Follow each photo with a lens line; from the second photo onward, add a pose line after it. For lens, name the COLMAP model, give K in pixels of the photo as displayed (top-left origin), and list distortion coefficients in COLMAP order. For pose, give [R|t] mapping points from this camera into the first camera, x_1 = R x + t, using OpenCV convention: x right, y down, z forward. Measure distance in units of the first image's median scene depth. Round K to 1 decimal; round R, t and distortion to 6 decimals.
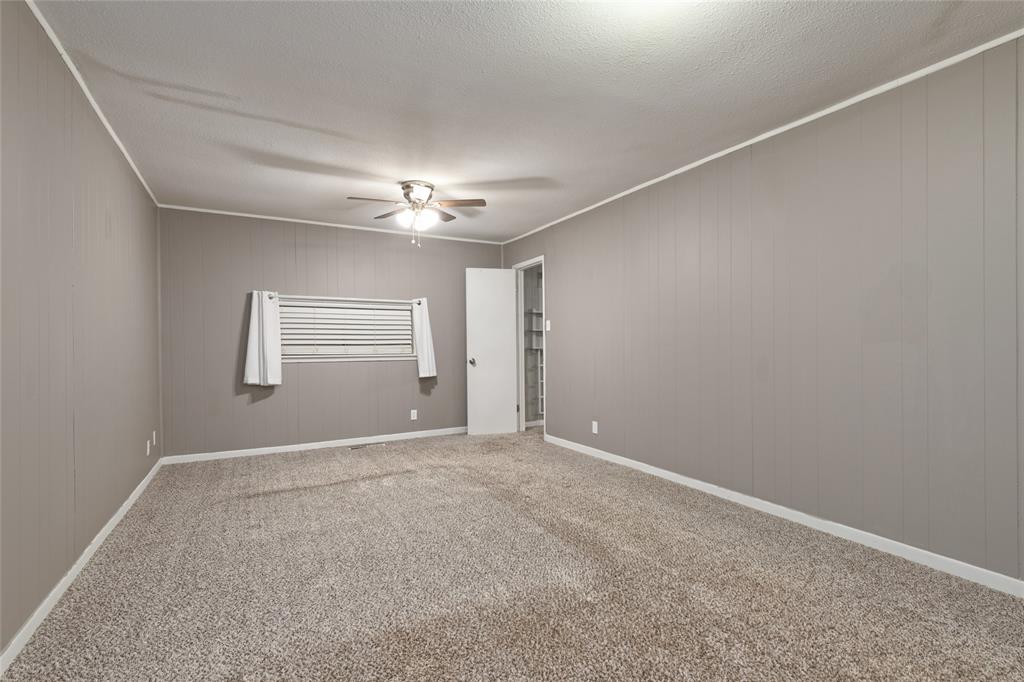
lens RADIAL K [[457.6, 0, 516.7], [0, 457.6, 342.7], [0, 0, 1]] dist [0.021302, -0.007575]
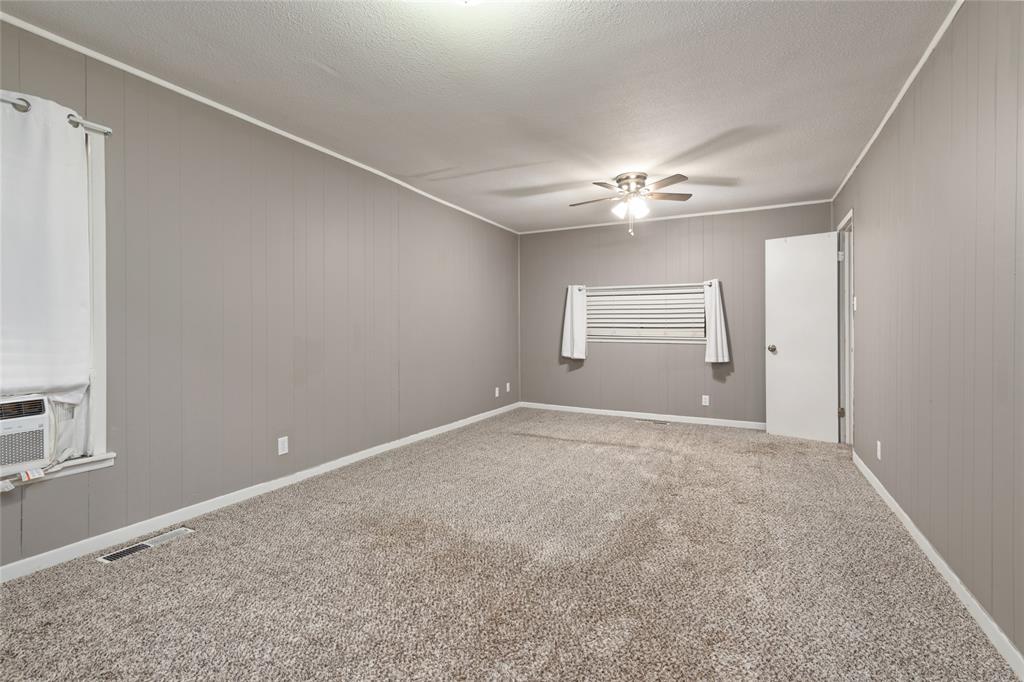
lens RADIAL K [[457.6, 0, 537.8], [0, 457.6, 327.2], [0, 0, 1]] dist [0.021302, -0.007575]
pose [[0.574502, 0.005727, -0.818483, 0.433293], [-0.005602, 0.999980, 0.003065, 0.001405], [0.818484, 0.002824, 0.574523, 0.178535]]
